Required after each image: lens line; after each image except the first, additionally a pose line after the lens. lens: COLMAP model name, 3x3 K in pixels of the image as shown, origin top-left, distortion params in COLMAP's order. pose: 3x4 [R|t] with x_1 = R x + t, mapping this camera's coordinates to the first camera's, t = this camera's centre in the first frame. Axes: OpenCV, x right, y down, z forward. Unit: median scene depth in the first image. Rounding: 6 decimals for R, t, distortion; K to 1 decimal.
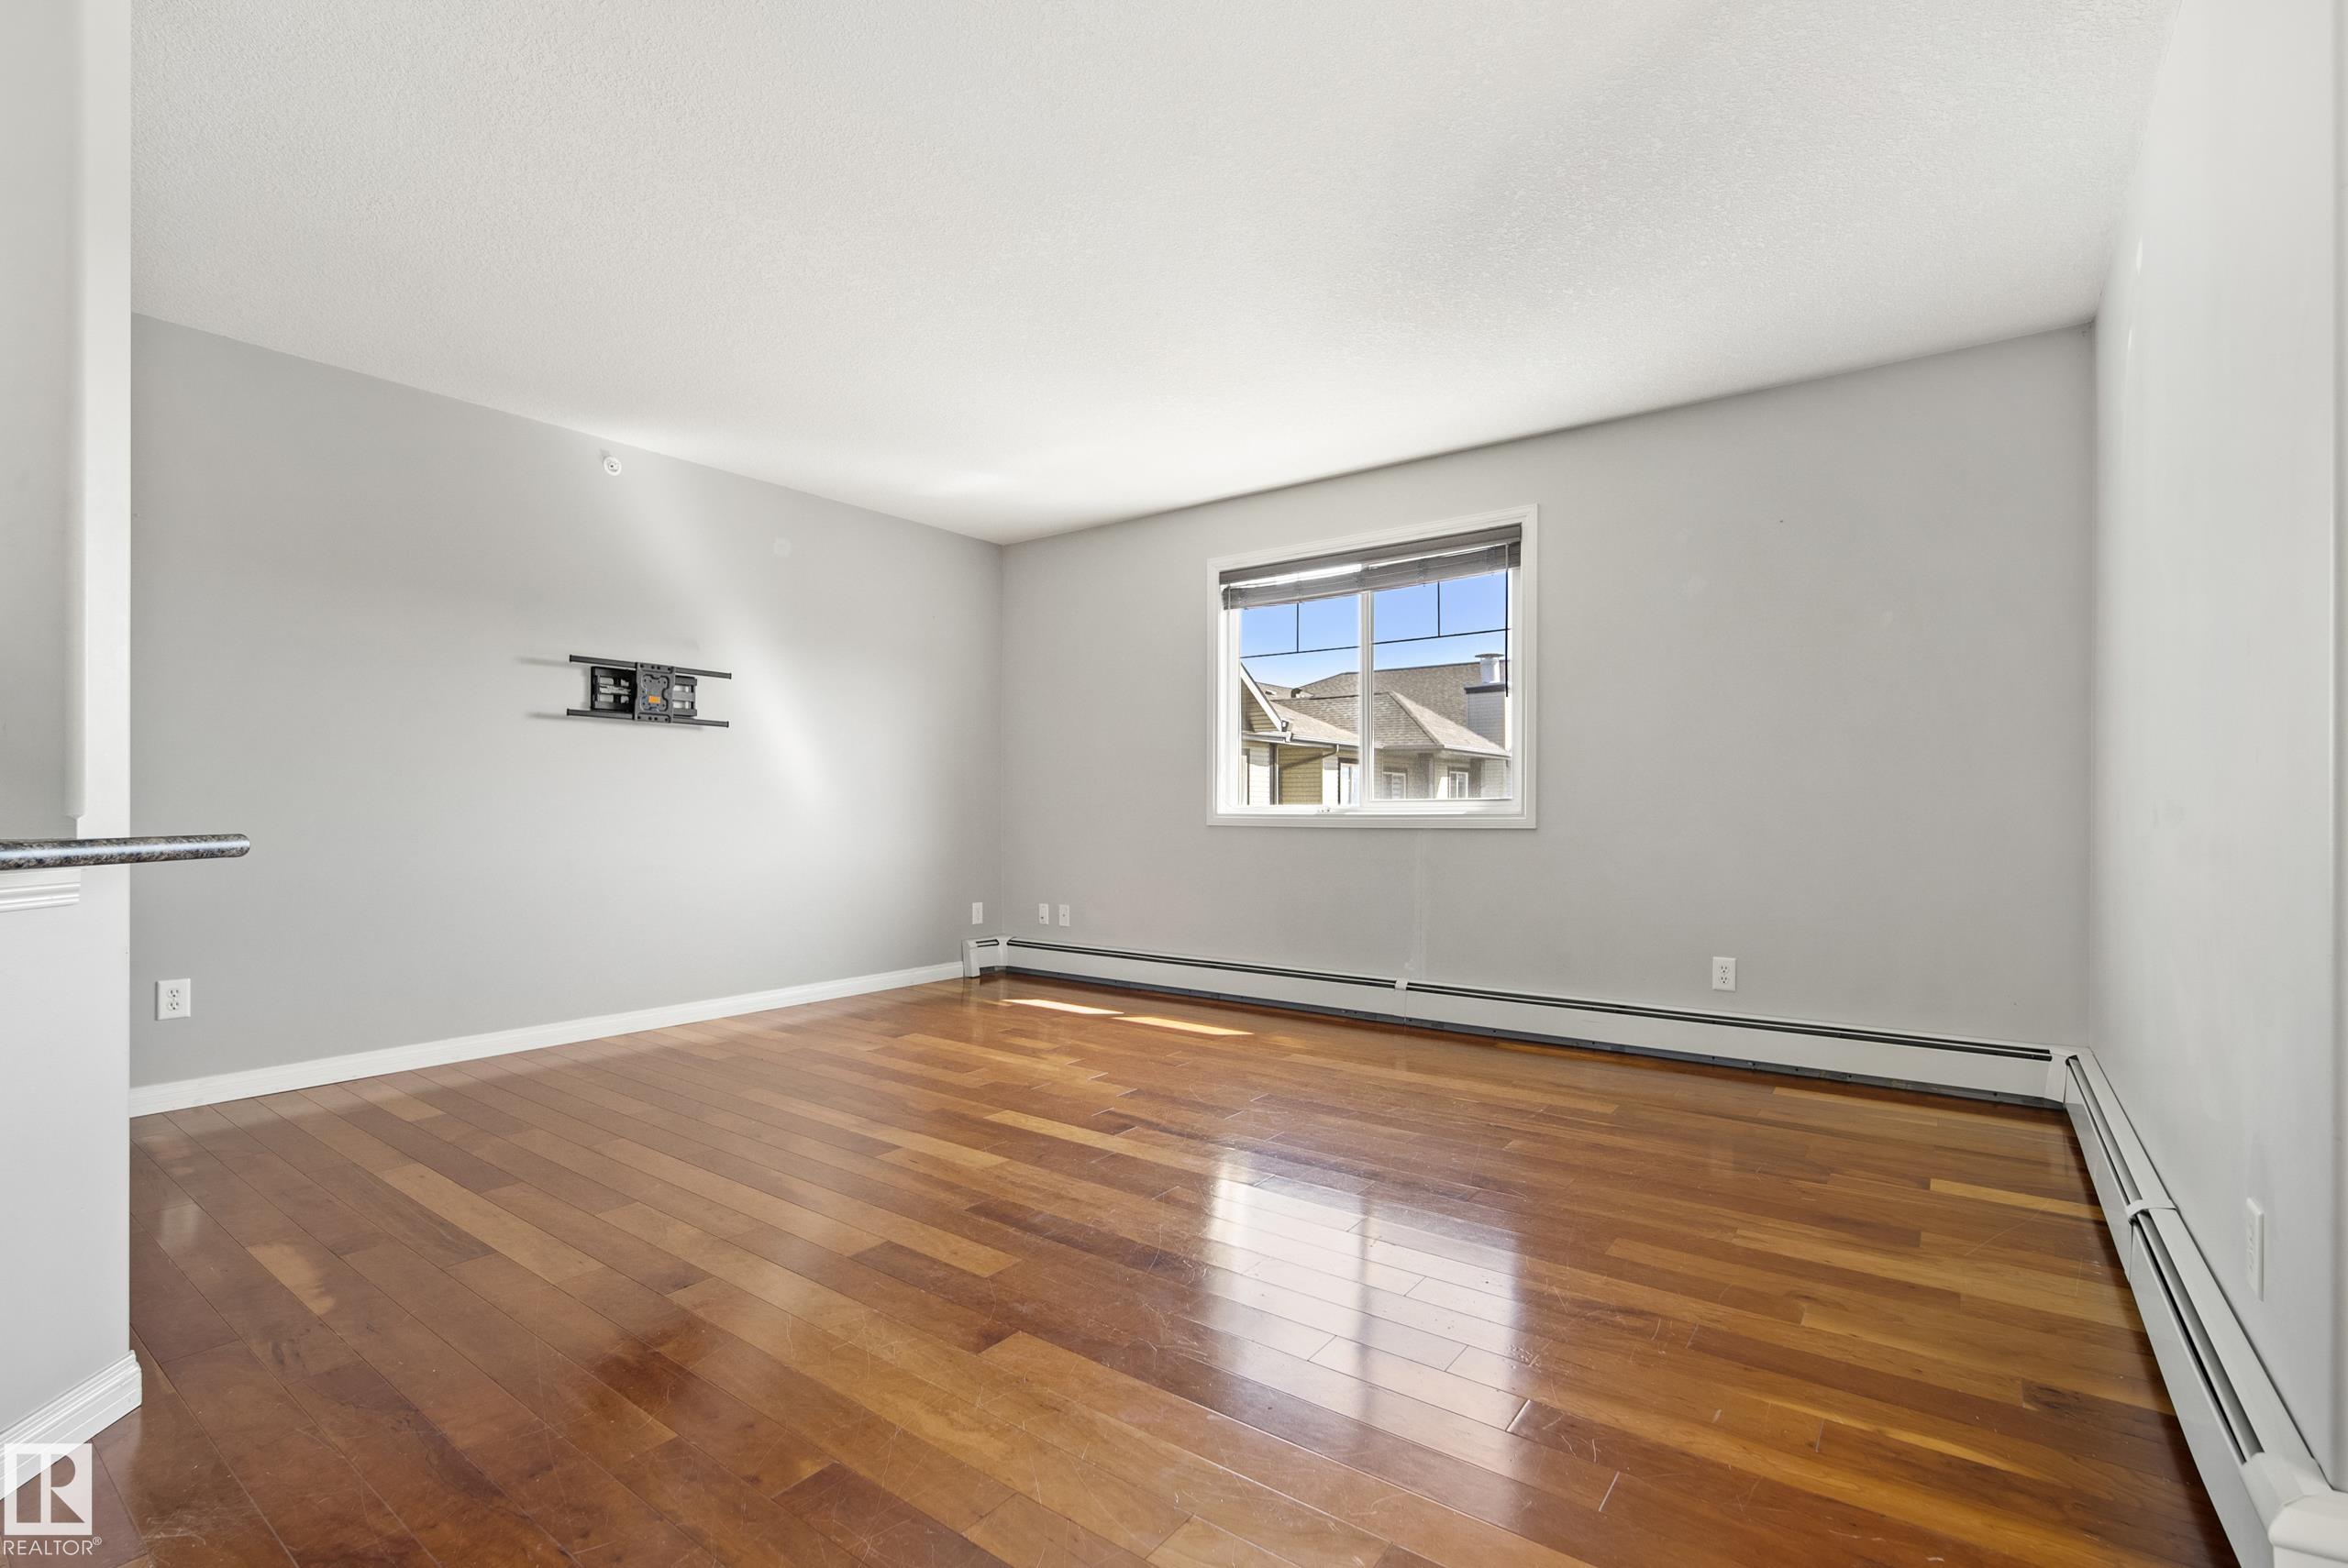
lens RADIAL K [[1068.0, 0, 1164.5], [0, 1068.0, 796.6], [0, 0, 1]] dist [-0.002667, -0.000049]
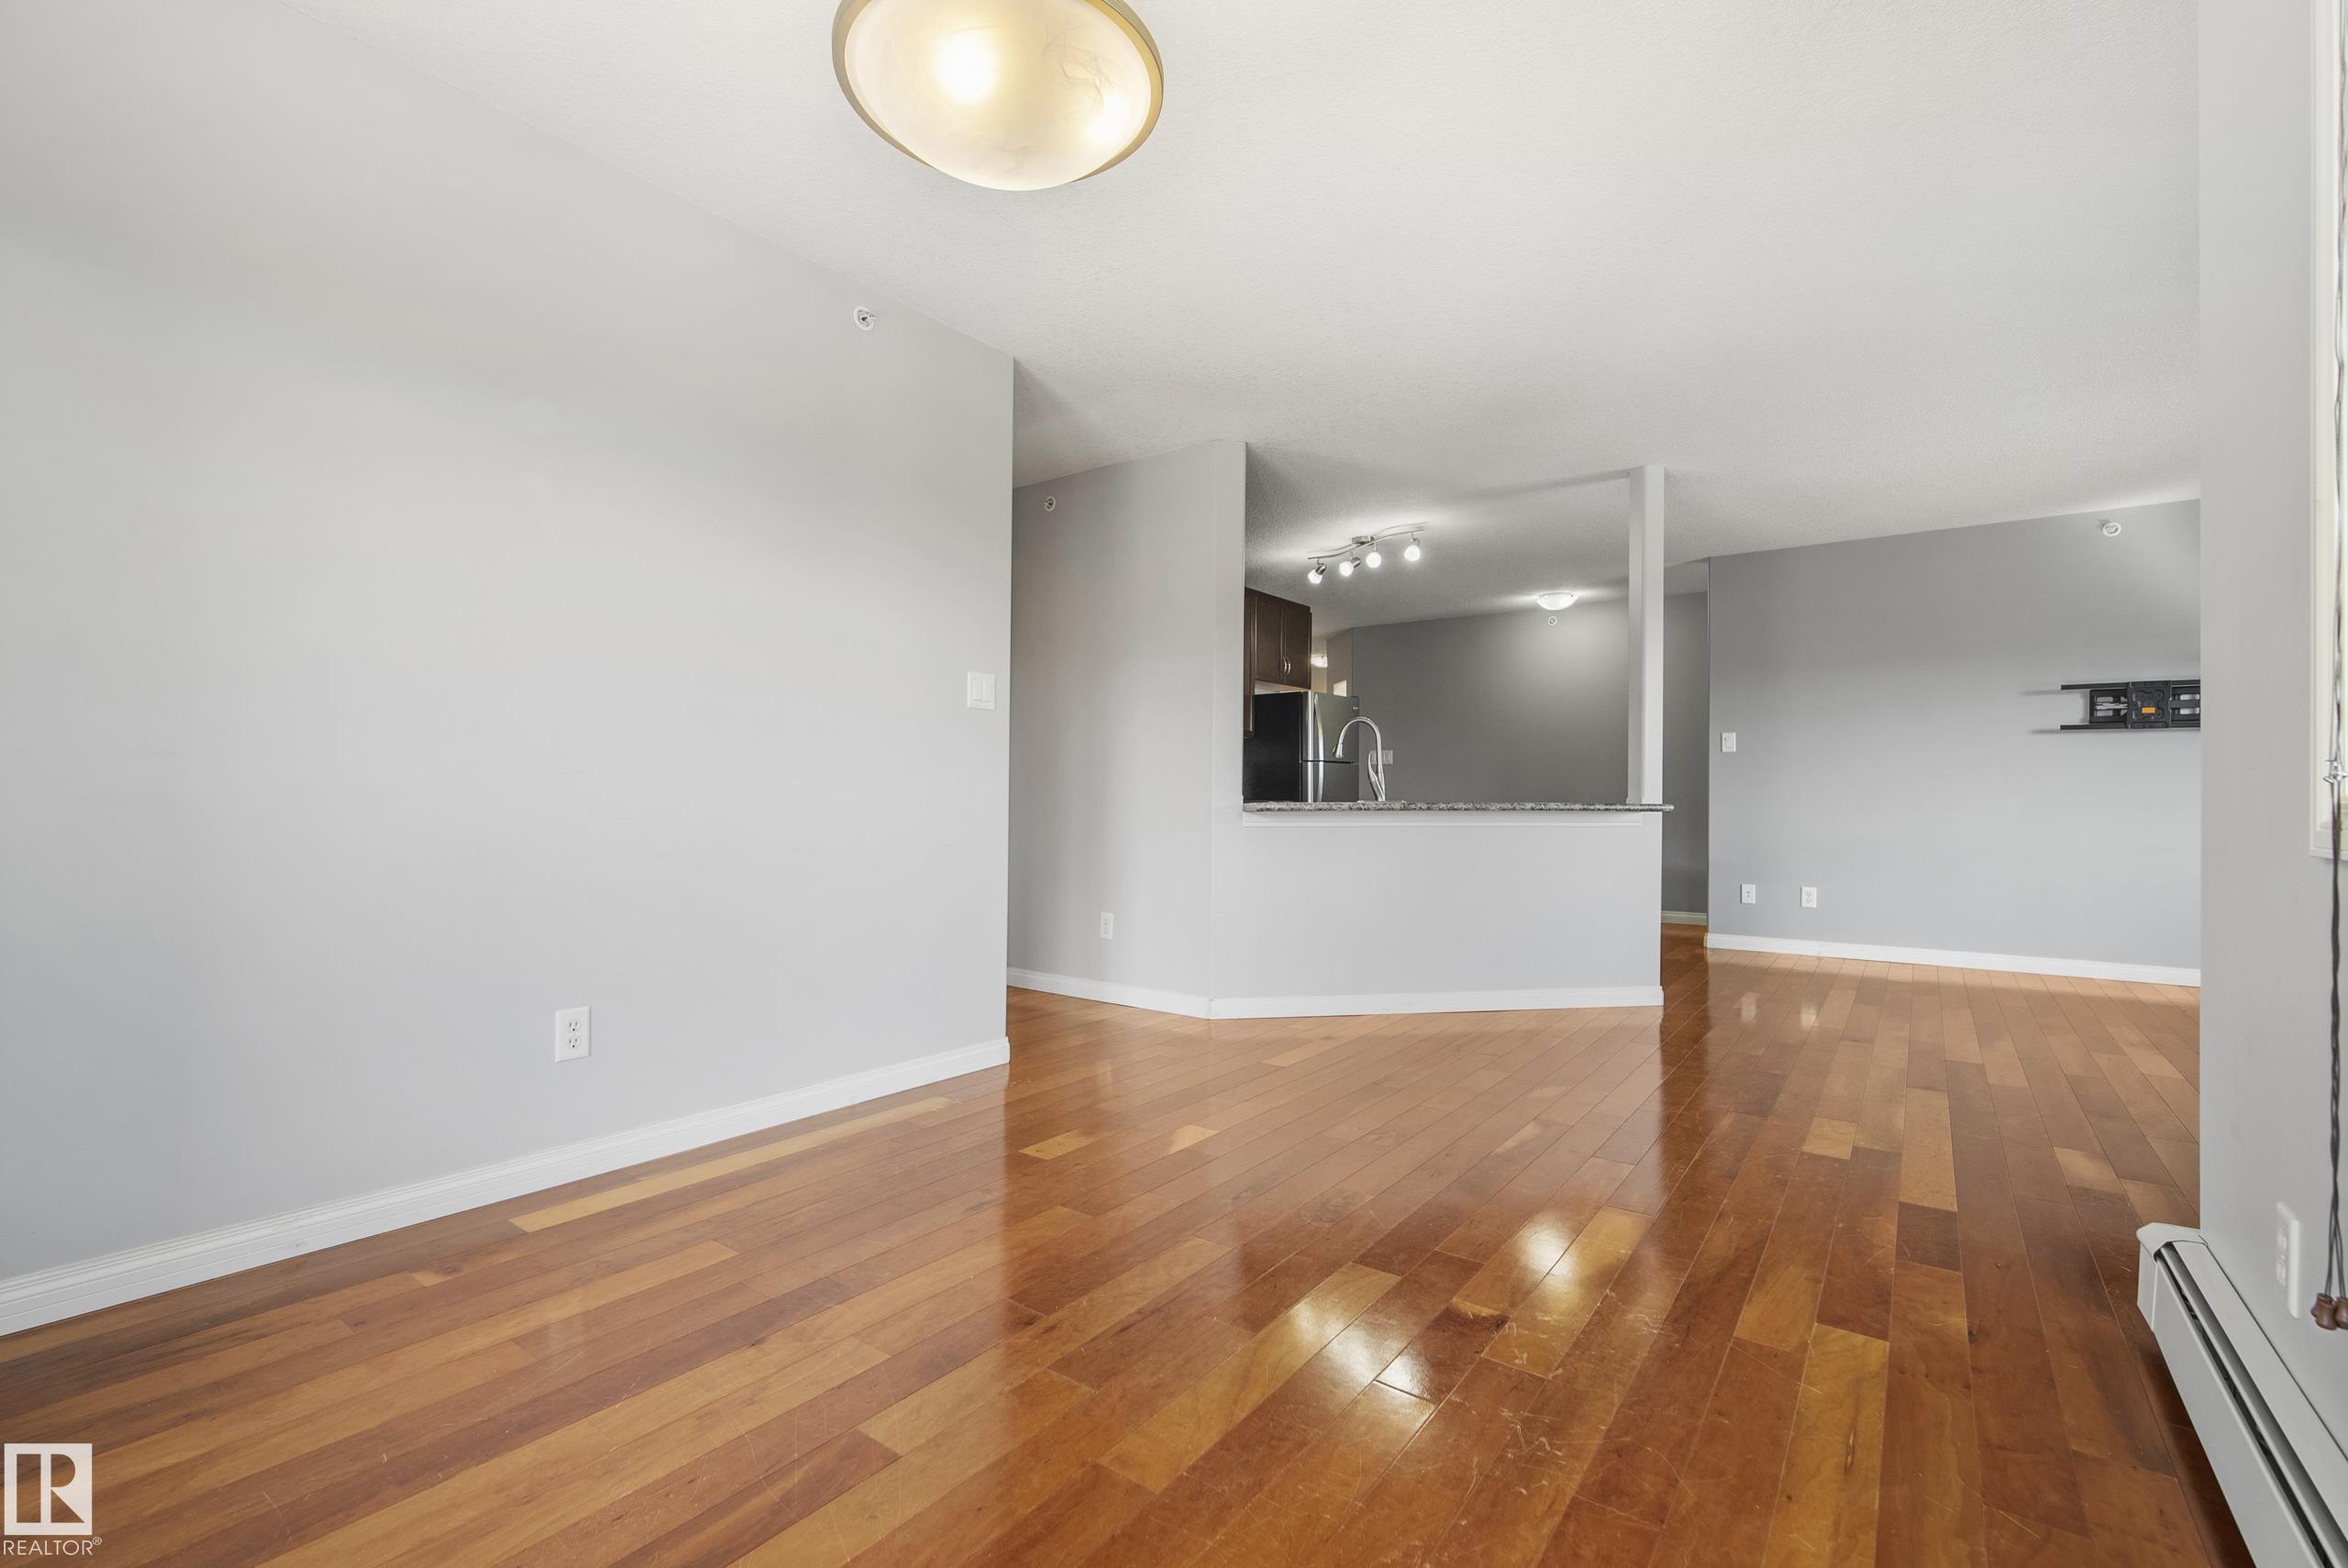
lens RADIAL K [[1042.0, 0, 1152.9], [0, 1042.0, 779.6], [0, 0, 1]] dist [-0.001103, 0.005800]
pose [[0.010914, -0.017864, -0.999781, 0.790161], [0.003152, 0.999836, -0.017830, 0.006565], [0.999935, -0.002957, 0.010968, -0.170131]]
